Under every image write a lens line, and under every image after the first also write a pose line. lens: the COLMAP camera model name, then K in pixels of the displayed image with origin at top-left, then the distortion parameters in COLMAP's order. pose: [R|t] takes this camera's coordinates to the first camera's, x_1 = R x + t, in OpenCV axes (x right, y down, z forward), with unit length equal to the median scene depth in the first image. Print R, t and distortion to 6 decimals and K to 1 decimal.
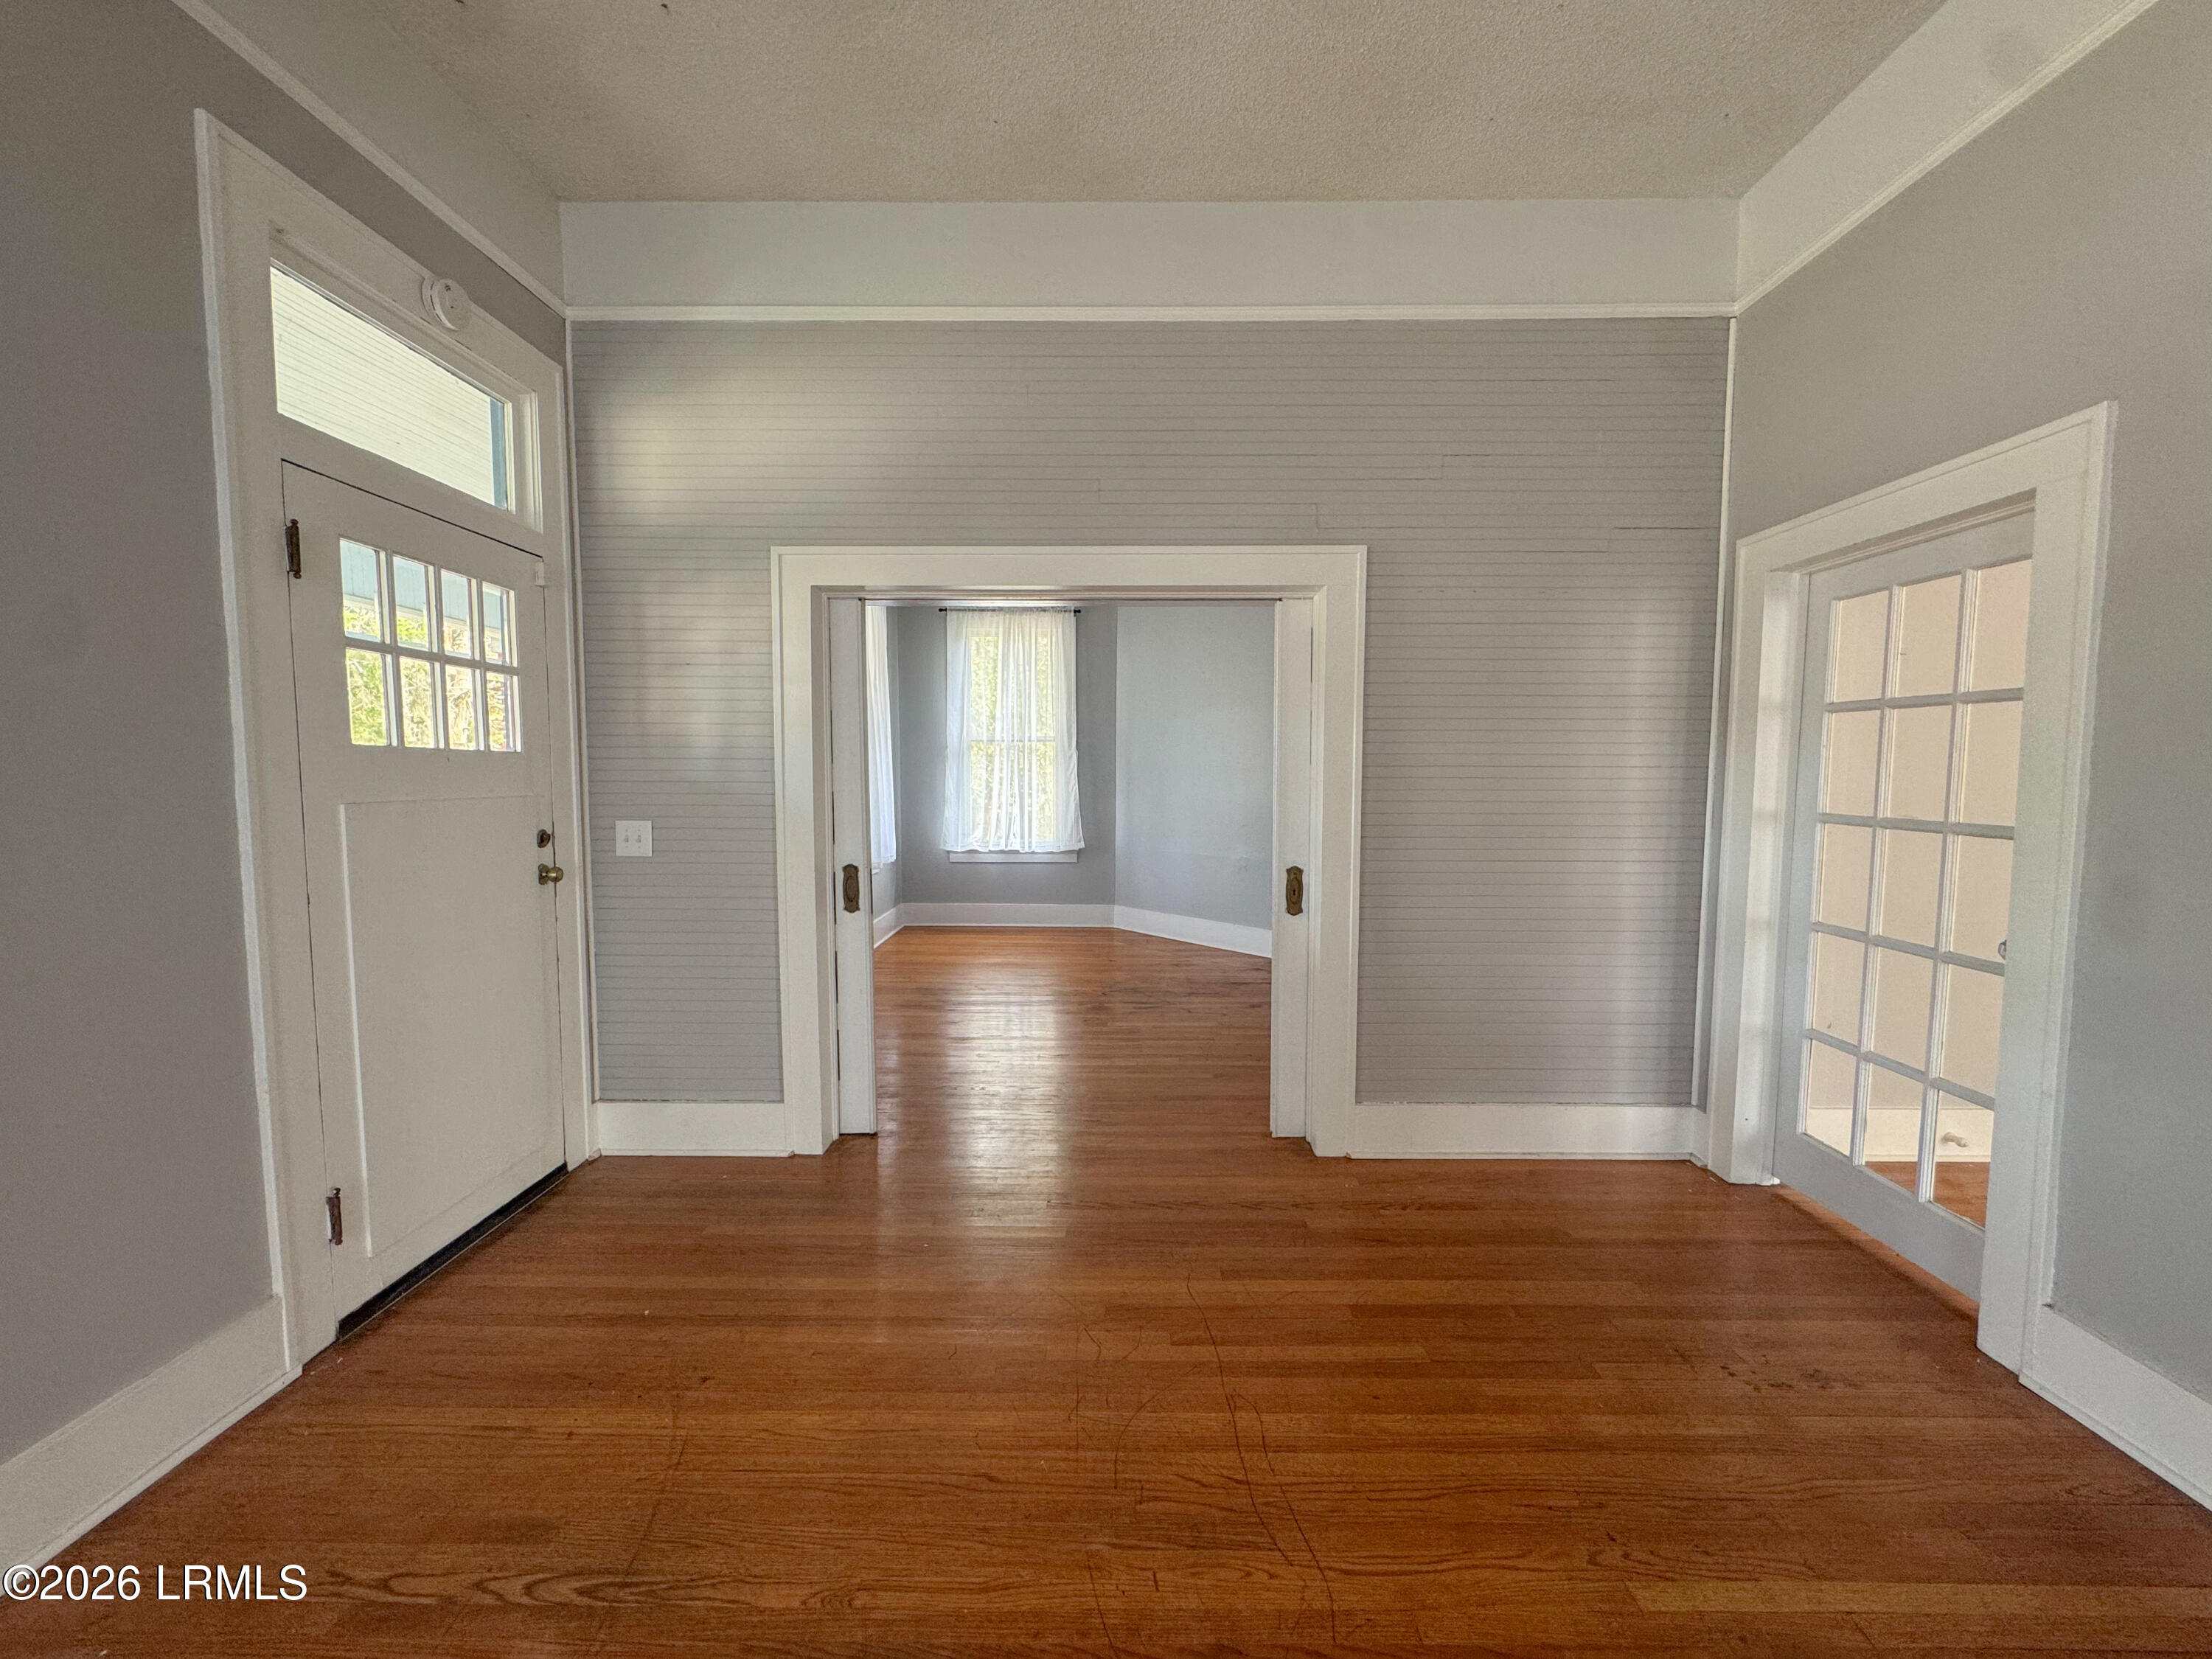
lens RADIAL K [[881.7, 0, 1101.7], [0, 881.7, 826.2], [0, 0, 1]] dist [-0.004002, 0.000435]
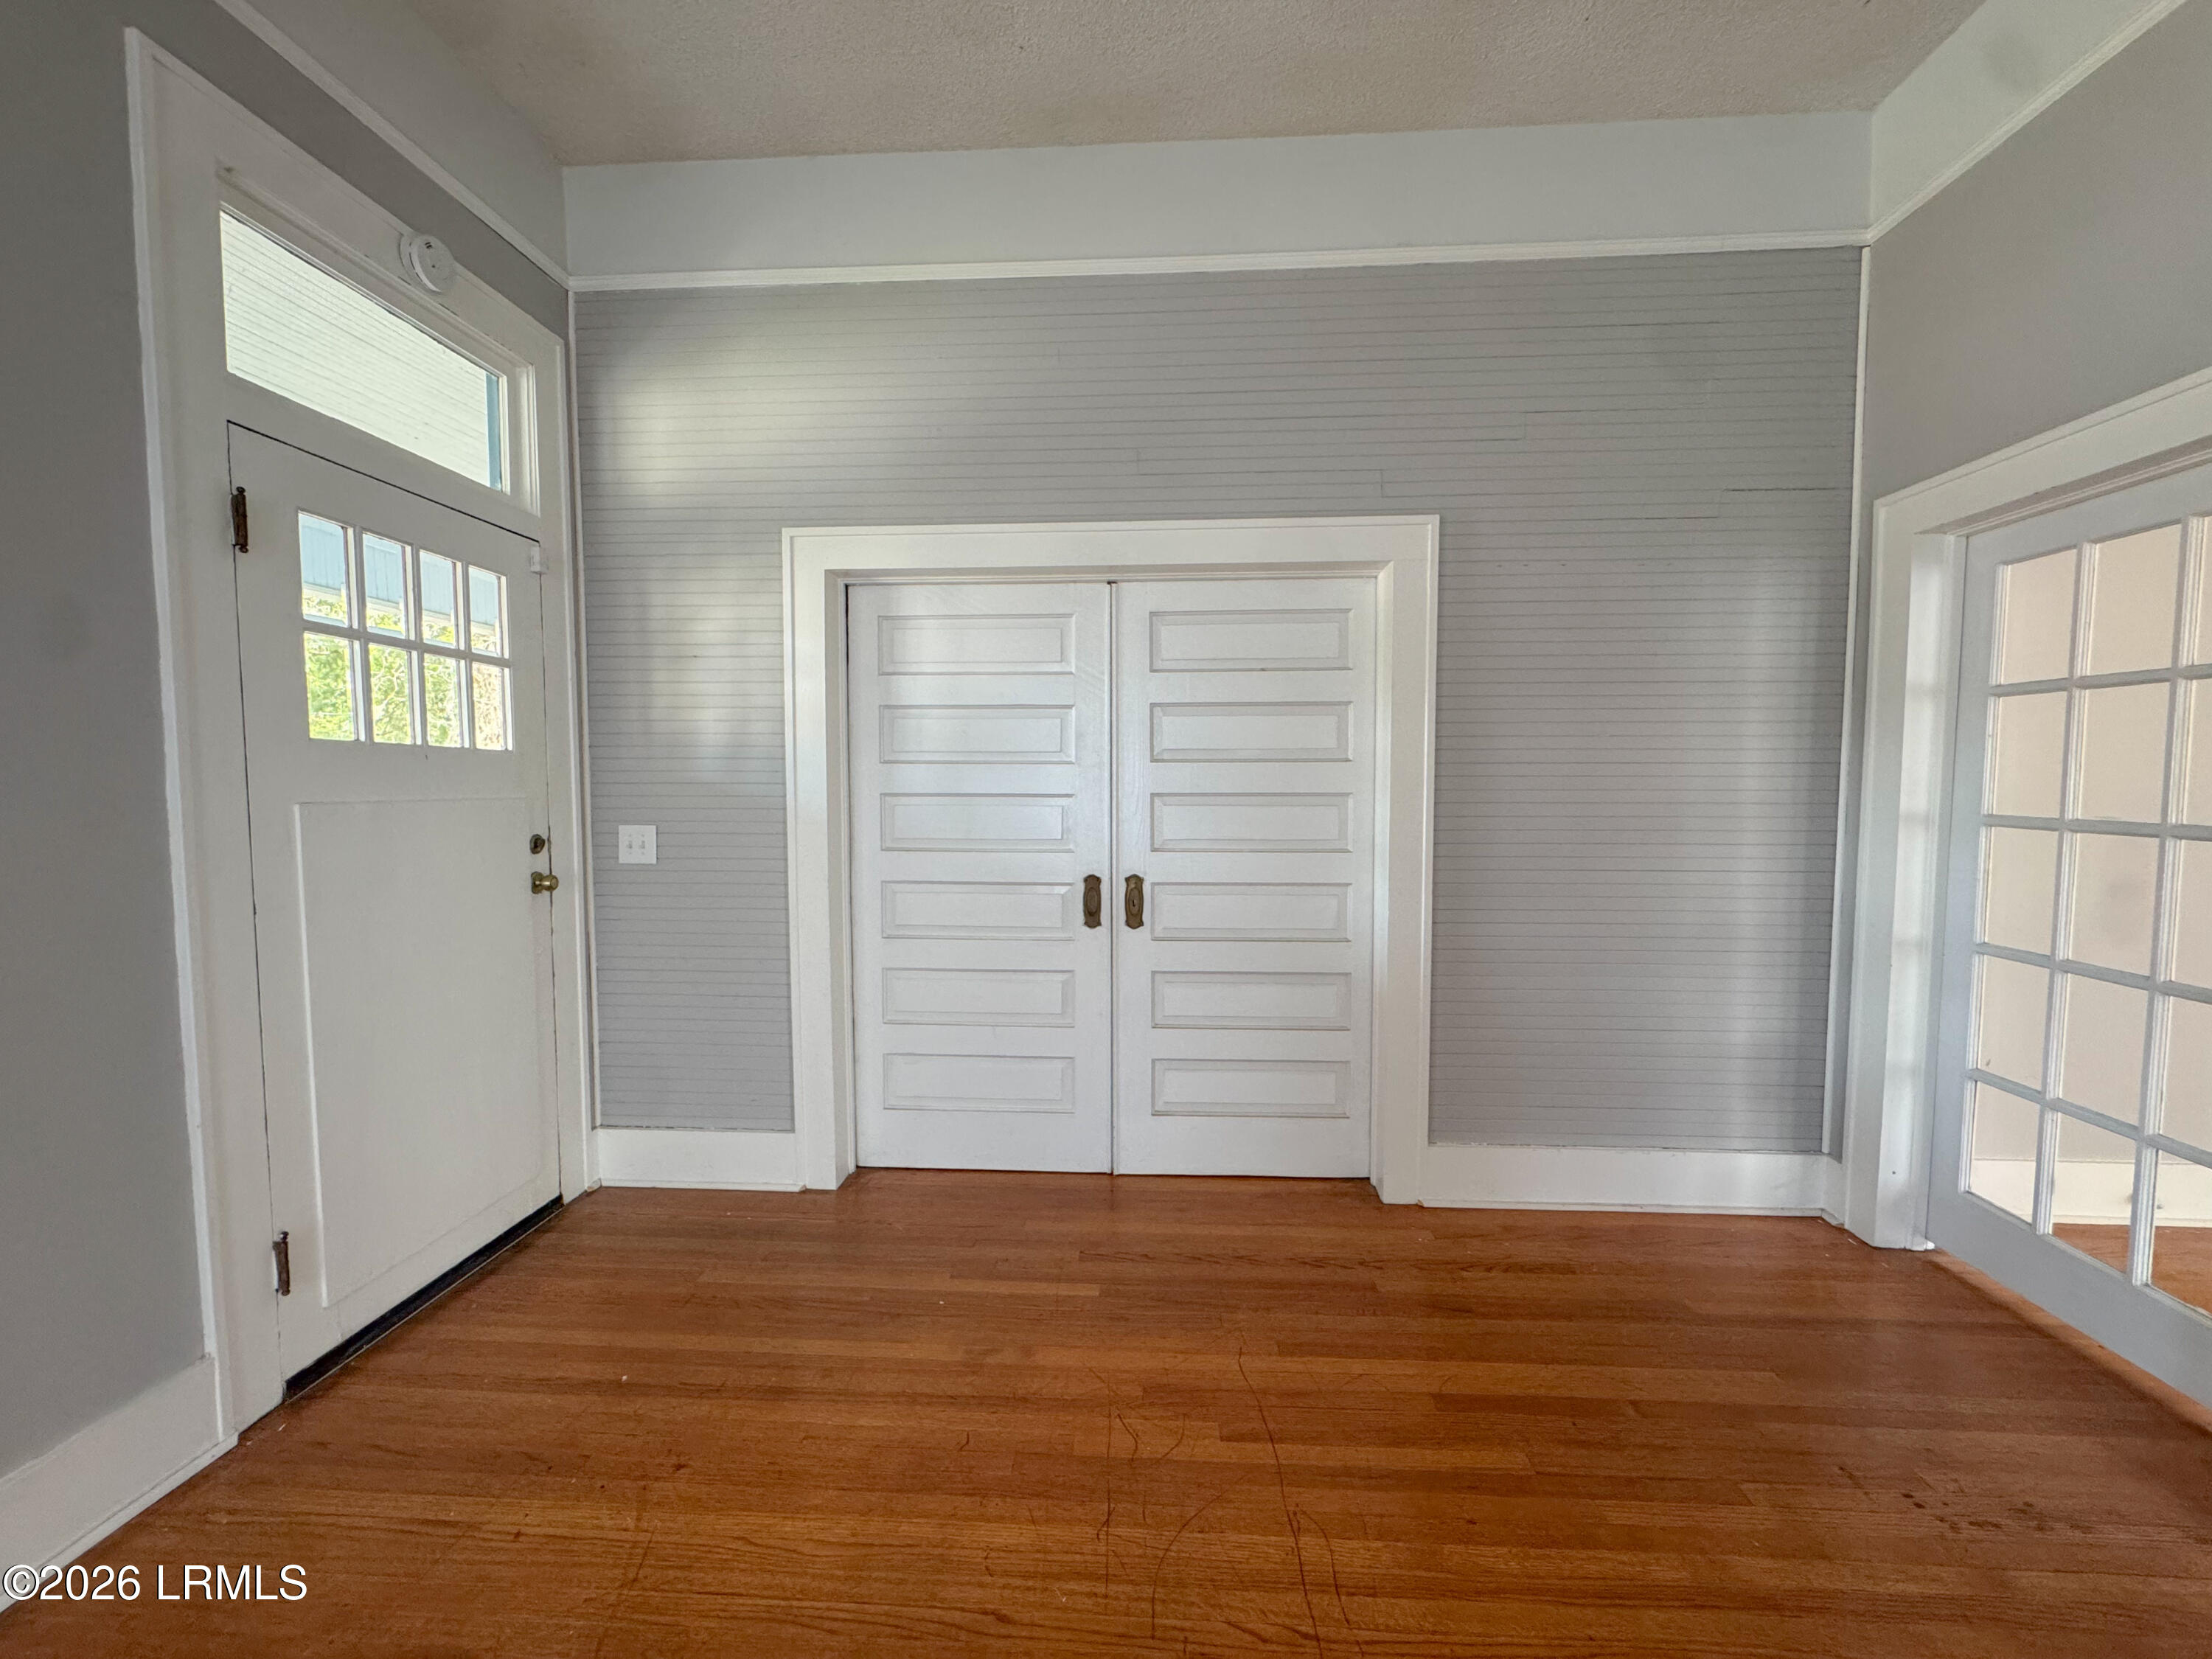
lens RADIAL K [[881.7, 0, 1101.1], [0, 881.7, 824.0], [0, 0, 1]] dist [-0.004002, 0.000435]
pose [[0.998658, -0.000687, -0.051794, 0.006492], [-0.000112, 0.999881, -0.015415, 0.007175], [0.051799, 0.015400, 0.998539, 0.107364]]
